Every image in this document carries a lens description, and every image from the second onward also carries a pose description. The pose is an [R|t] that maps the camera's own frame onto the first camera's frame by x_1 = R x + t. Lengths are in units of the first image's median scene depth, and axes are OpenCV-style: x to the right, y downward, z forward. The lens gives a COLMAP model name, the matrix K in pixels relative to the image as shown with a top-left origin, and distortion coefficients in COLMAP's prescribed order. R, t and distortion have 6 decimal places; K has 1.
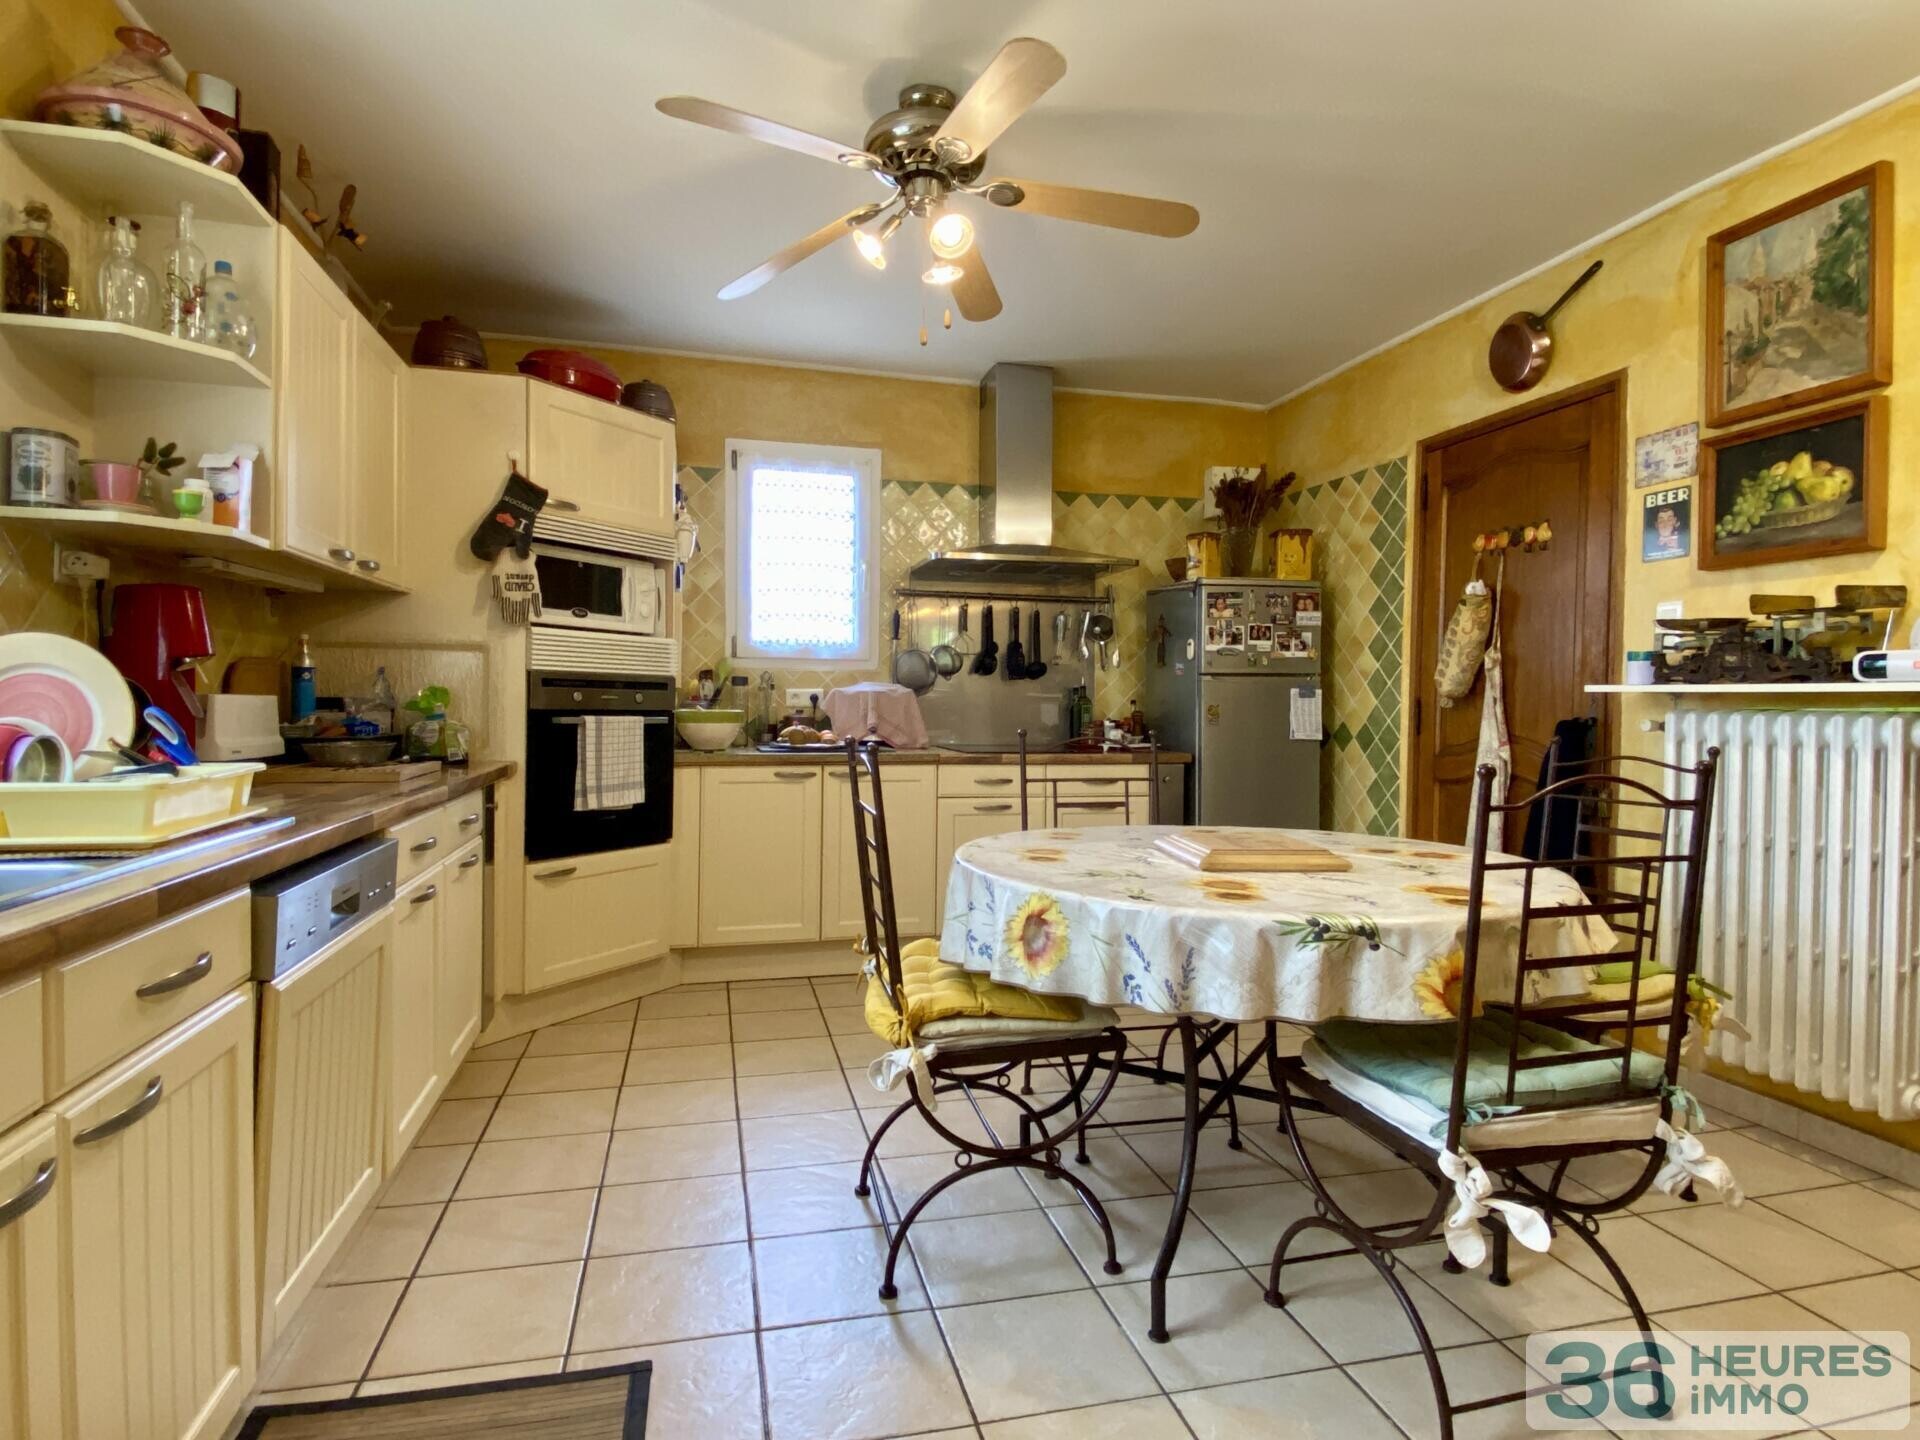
lens RADIAL K [[1037.7, 0, 961.9], [0, 1037.7, 717.5], [0, 0, 1]] dist [-0.005662, -0.002264]
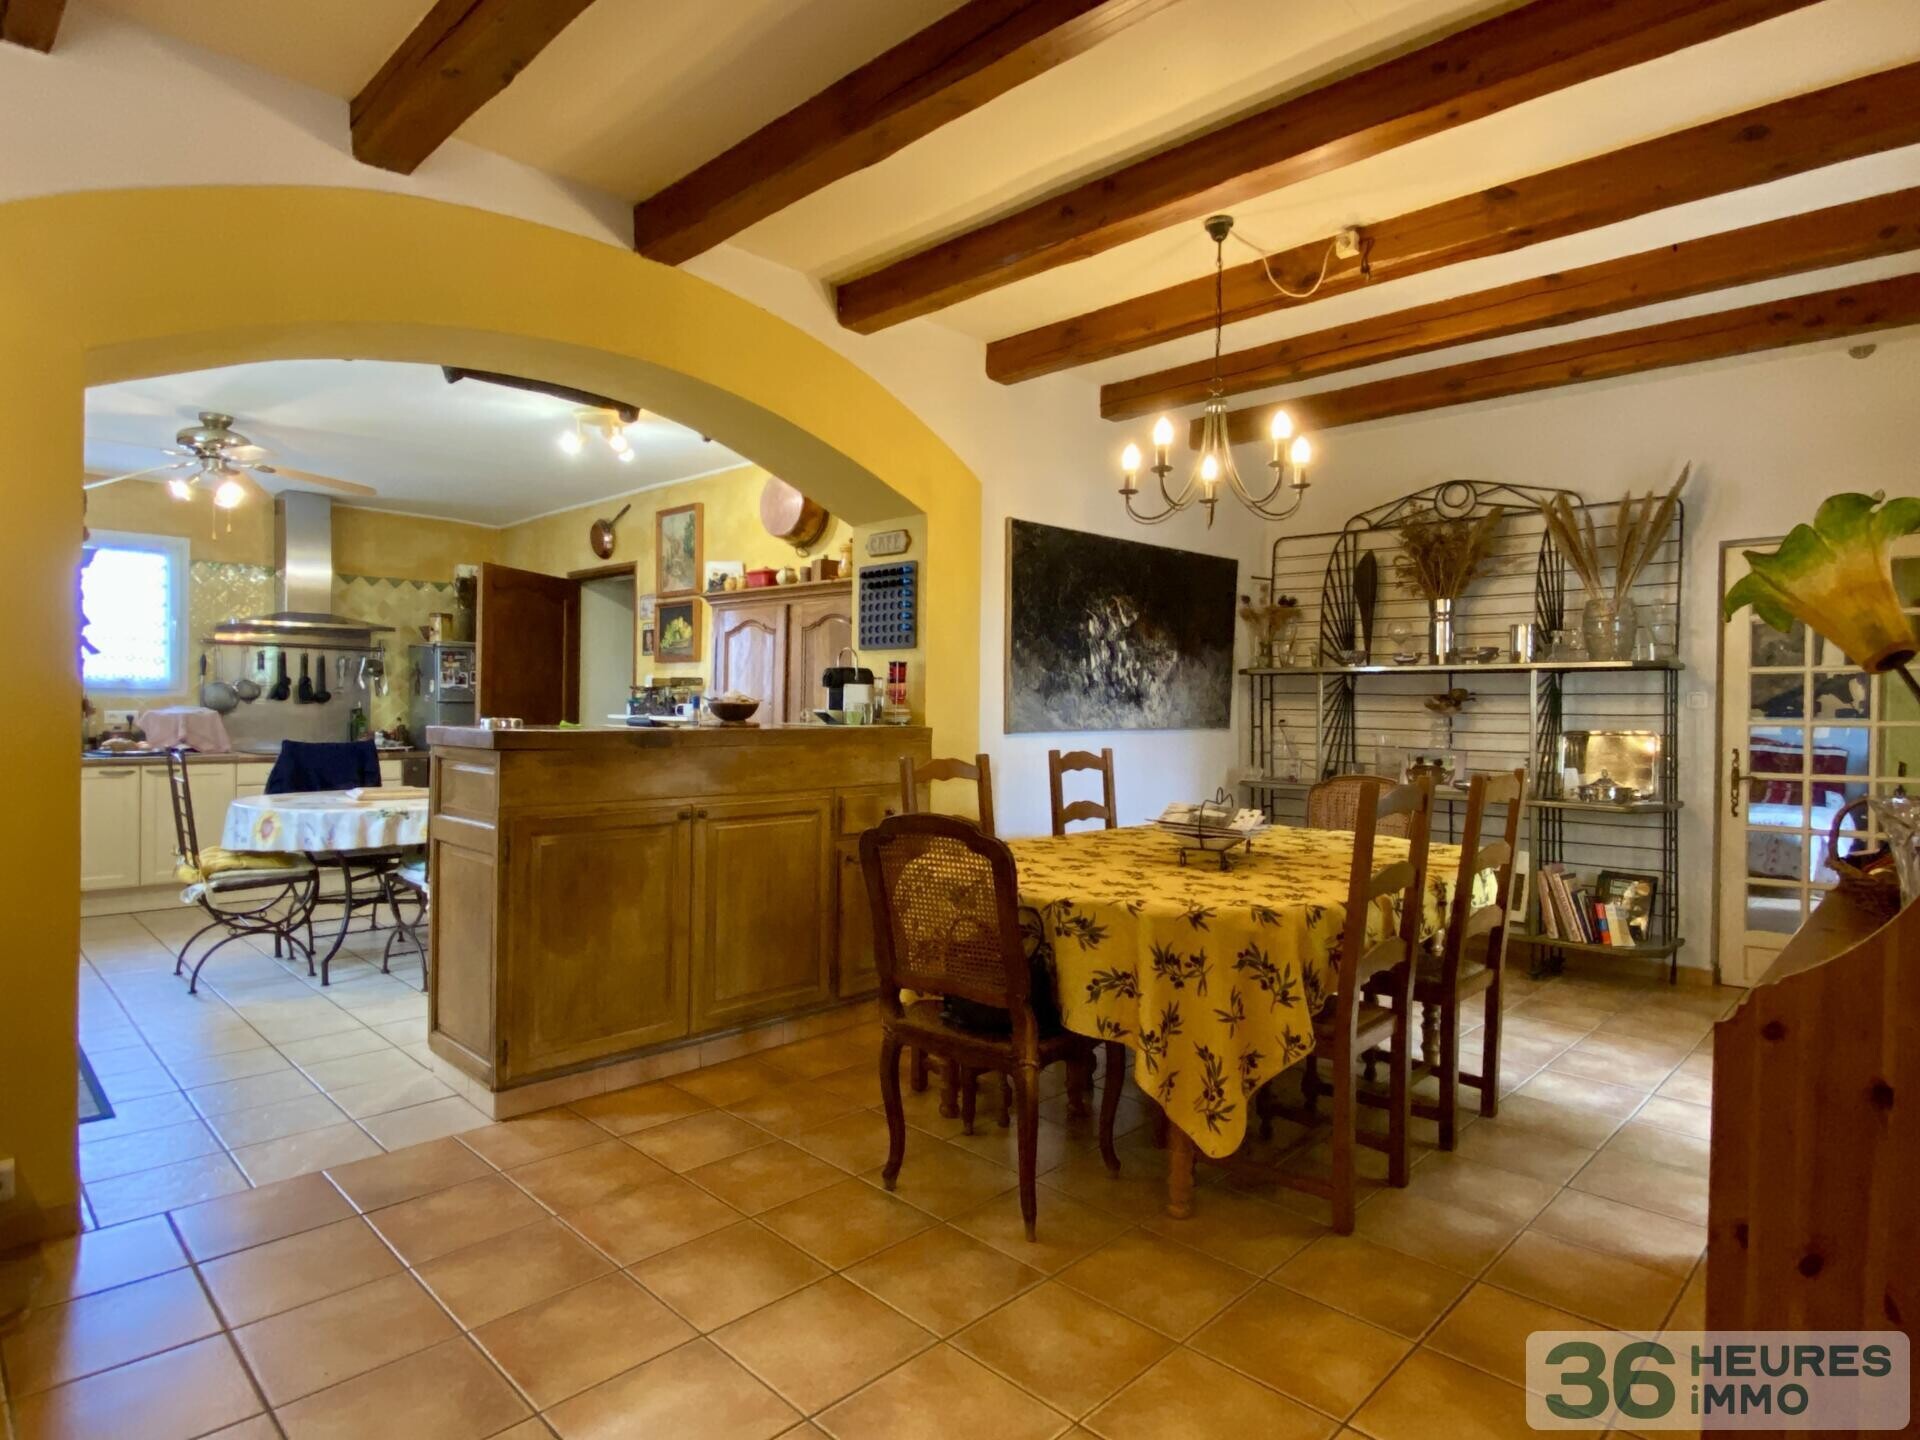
lens RADIAL K [[1037.7, 0, 964.8], [0, 1037.7, 717.8], [0, 0, 1]] dist [-0.005662, -0.002264]
pose [[0.846528, -0.003183, 0.532334, 0.068338], [0.002522, 0.999995, 0.001968, -0.019465], [-0.532338, -0.000323, 0.846532, -0.781220]]
